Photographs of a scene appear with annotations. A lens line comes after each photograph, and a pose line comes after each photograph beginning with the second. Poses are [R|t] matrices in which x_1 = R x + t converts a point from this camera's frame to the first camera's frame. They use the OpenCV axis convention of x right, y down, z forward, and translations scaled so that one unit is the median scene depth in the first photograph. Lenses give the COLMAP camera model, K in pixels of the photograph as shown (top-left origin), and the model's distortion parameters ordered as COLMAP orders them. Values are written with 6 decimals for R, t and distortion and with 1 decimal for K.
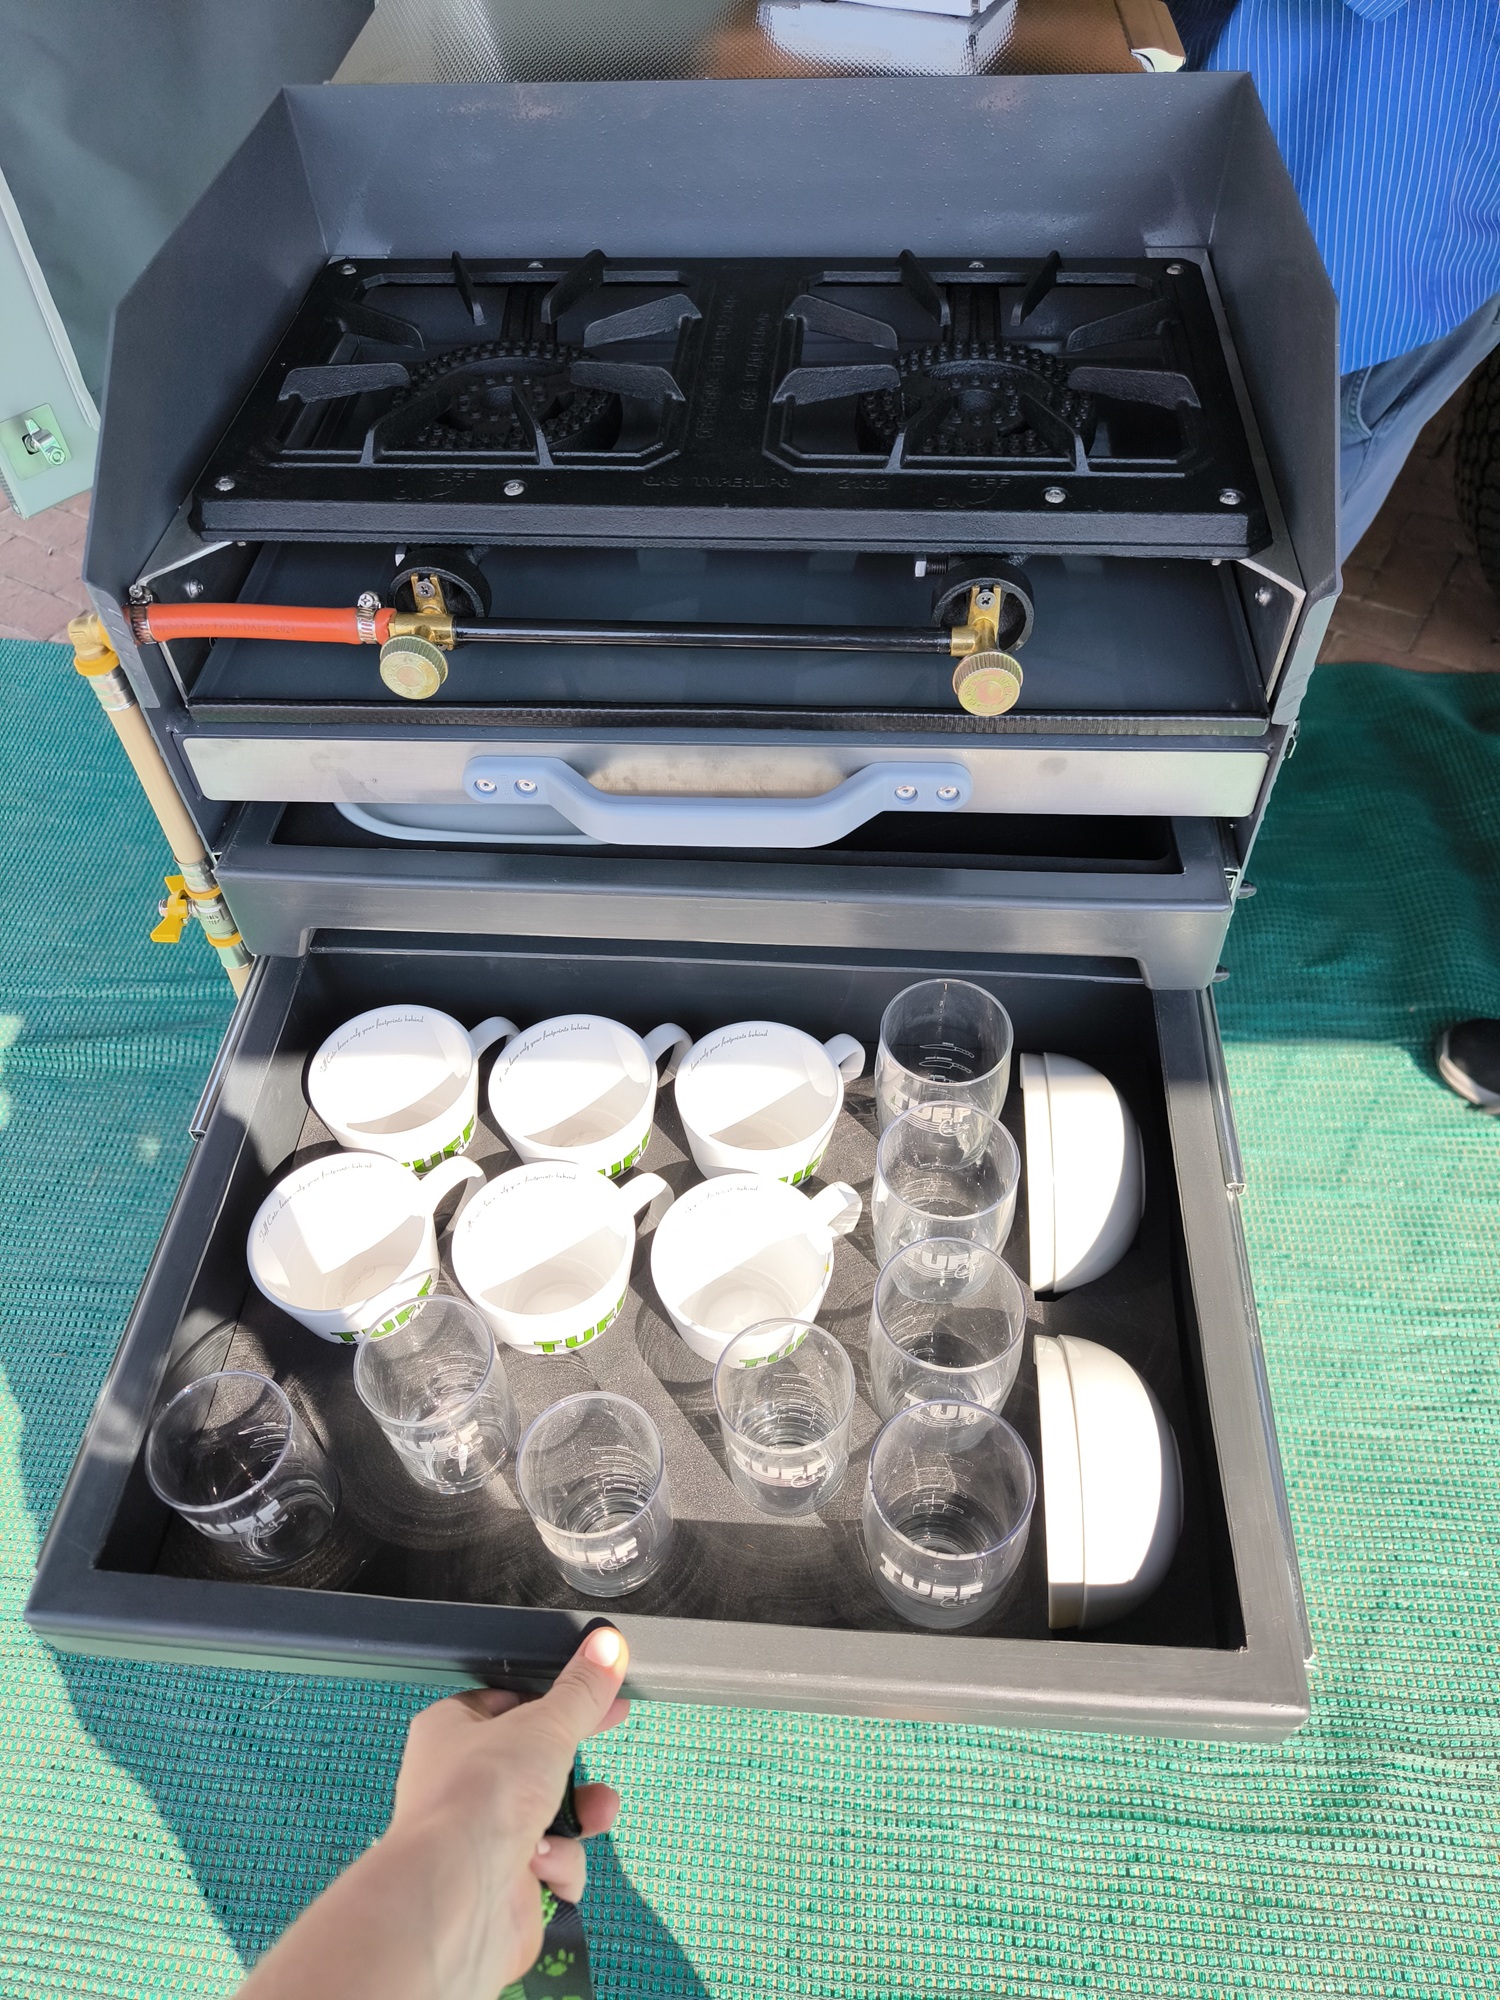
lens RADIAL K [[1383.0, 0, 759.2], [0, 1383.0, 992.3], [0, 0, 1]] dist [0.012002, -0.001813]
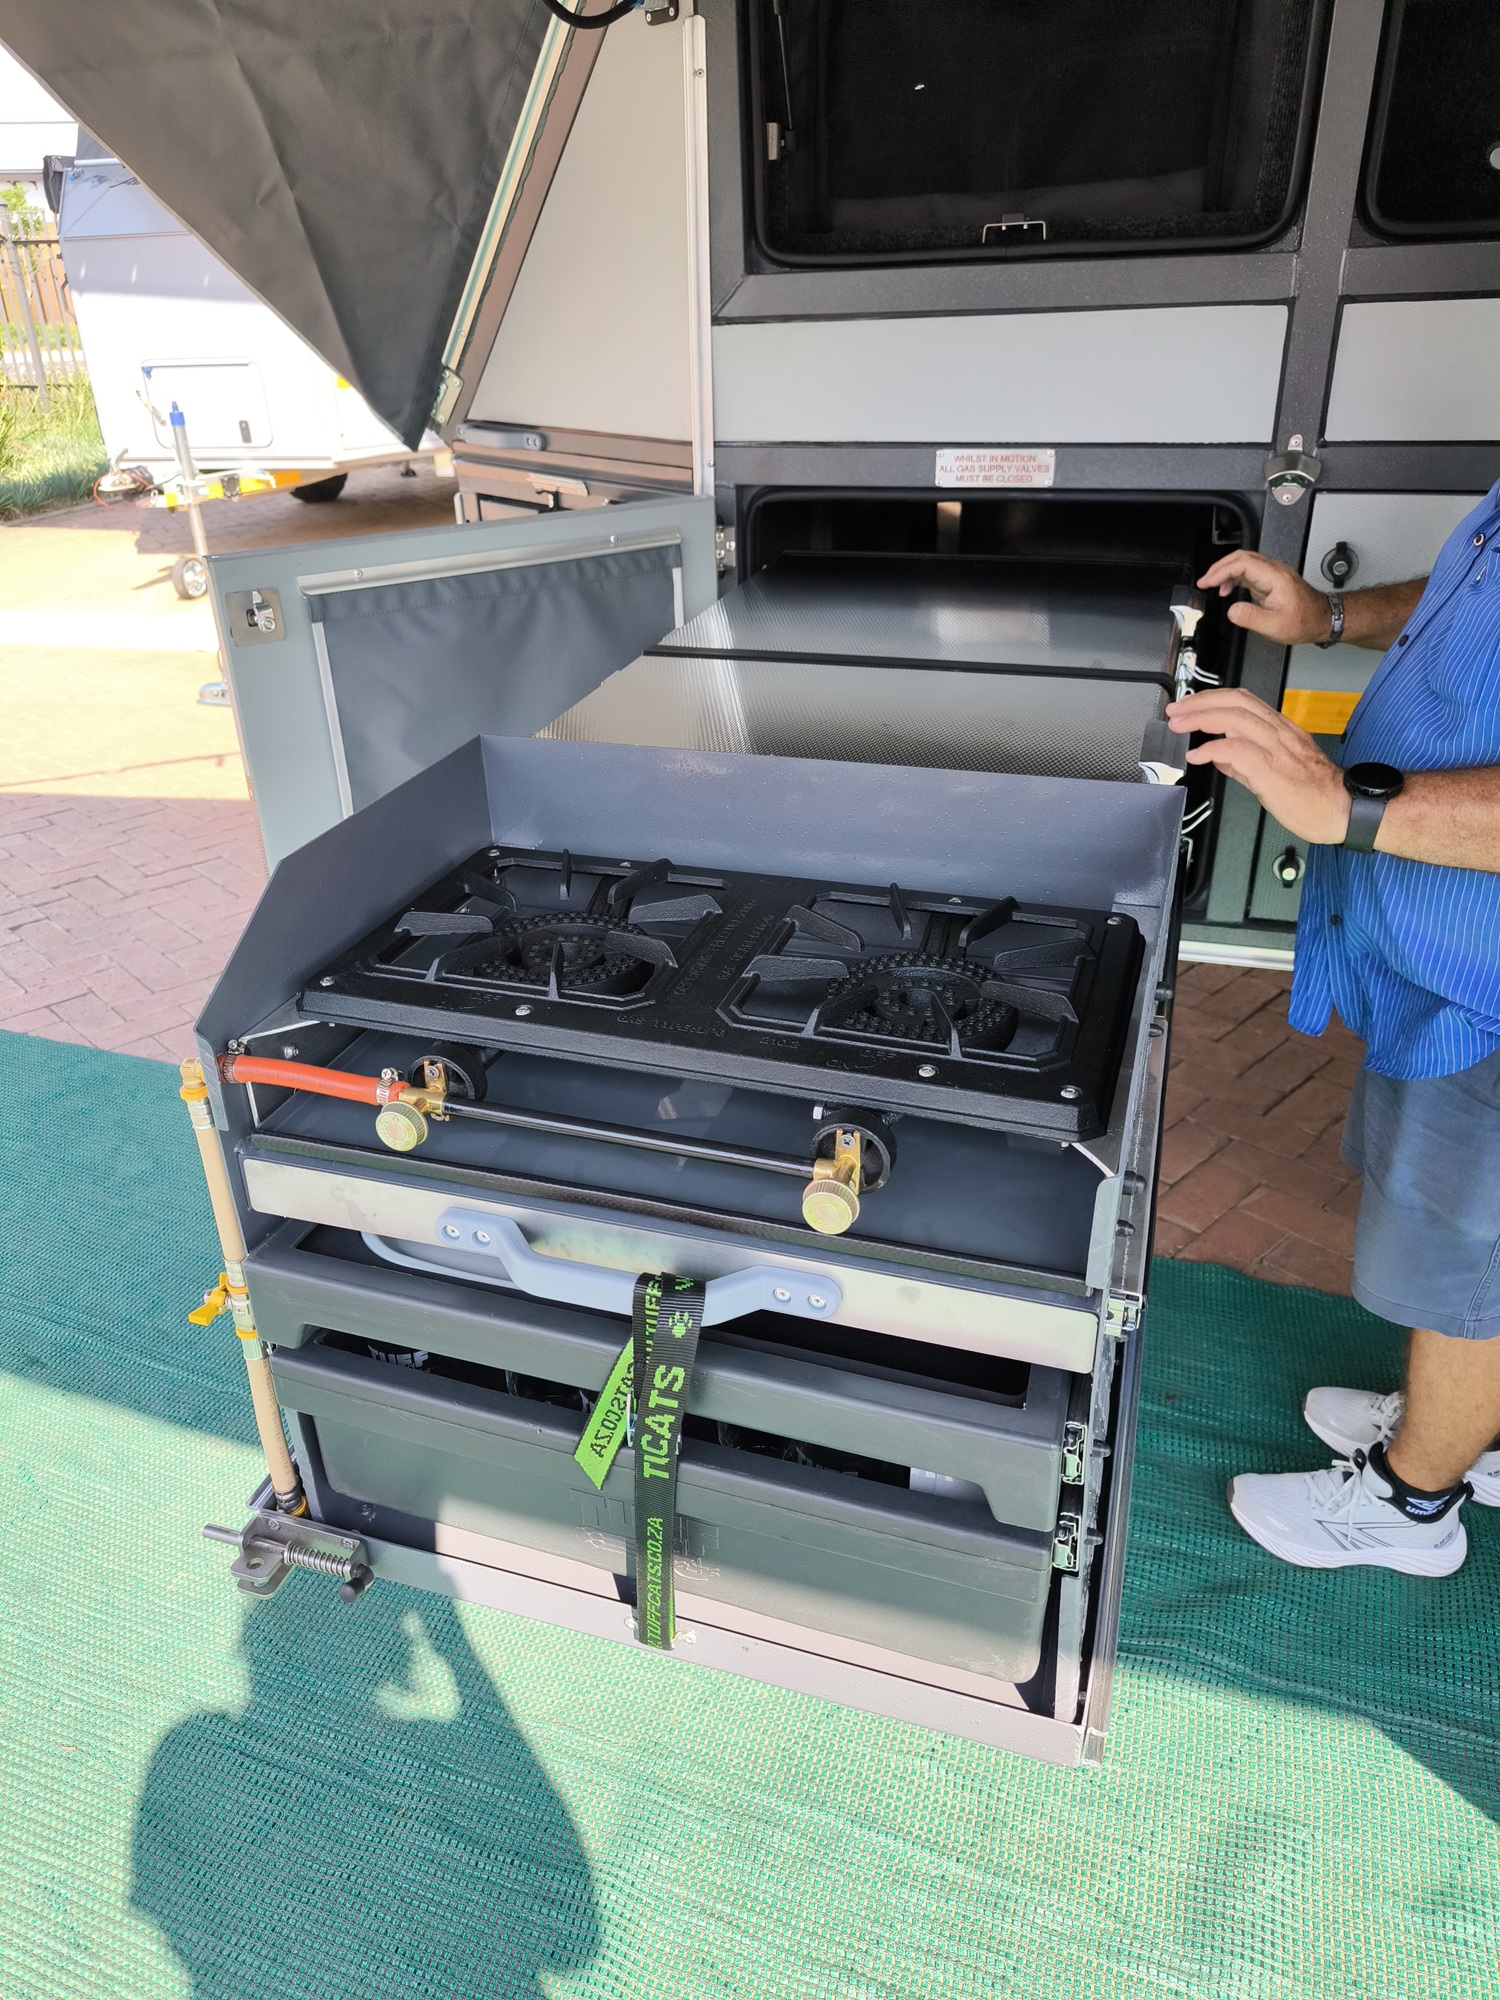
lens RADIAL K [[1383.0, 0, 729.8], [0, 1383.0, 1003.5], [0, 0, 1]] dist [0.012002, -0.001813]
pose [[0.966645, 0.125931, -0.223021, 0.291578], [-0.200877, 0.912973, -0.355147, 0.052282], [0.158888, 0.388100, 0.907817, -0.150290]]
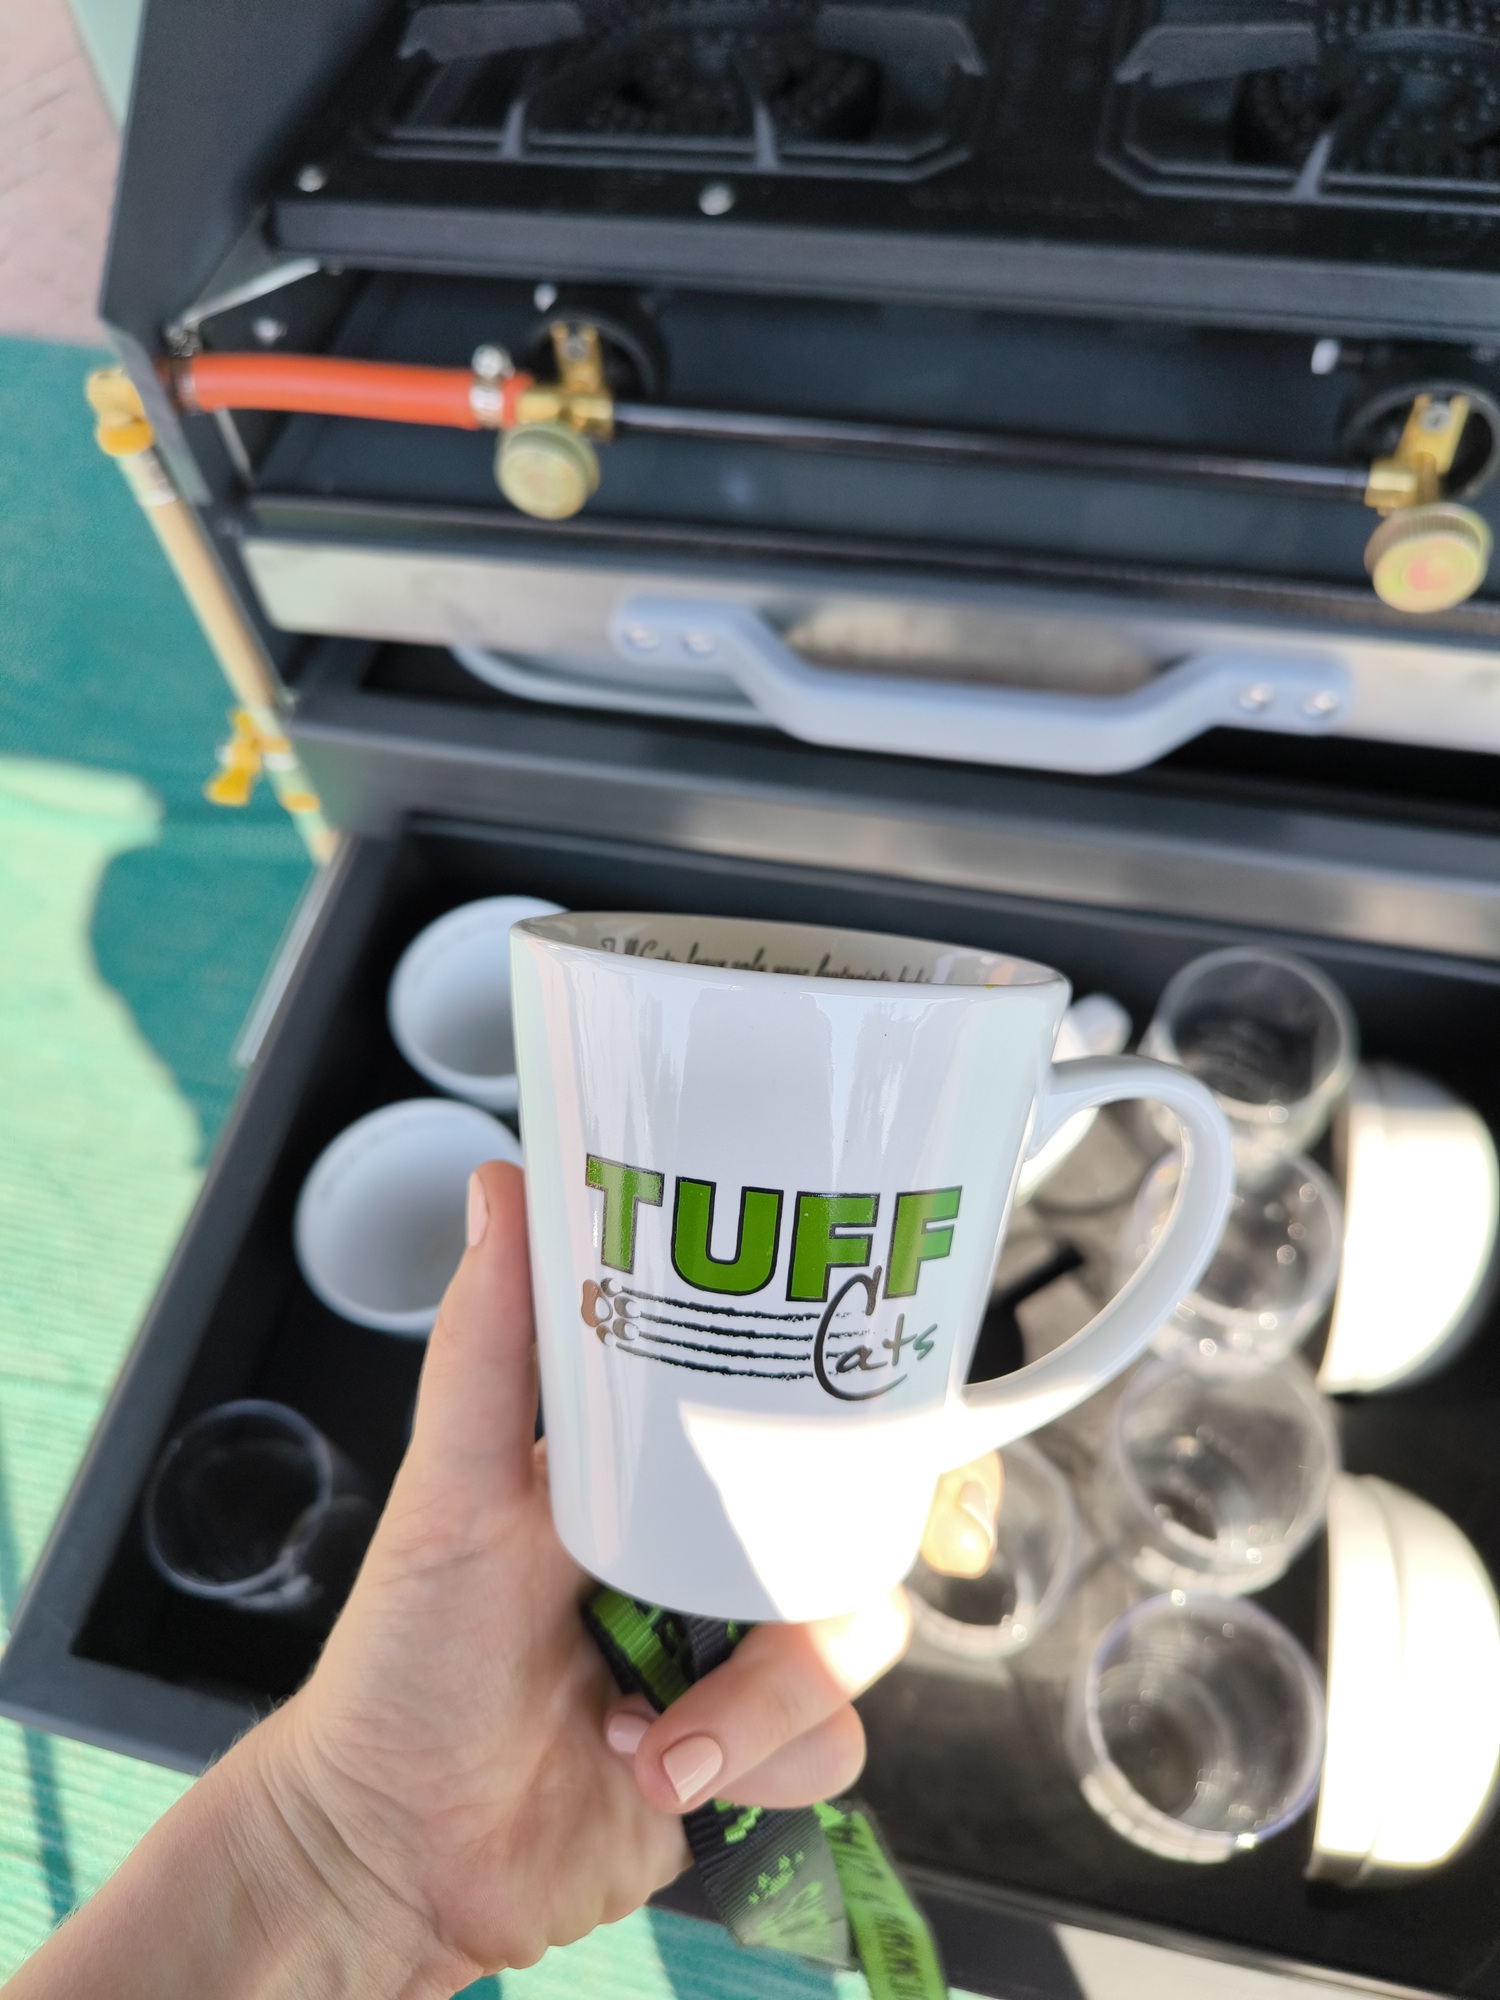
lens RADIAL K [[1517.7, 0, 761.2], [0, 1517.7, 1006.2], [0, 0, 1]] dist [-0.054743, 0.035960]
pose [[0.987638, 0.103859, -0.117410, -0.028353], [-0.086395, 0.985633, 0.145132, -0.082553], [0.130796, -0.133194, 0.982421, 0.229348]]
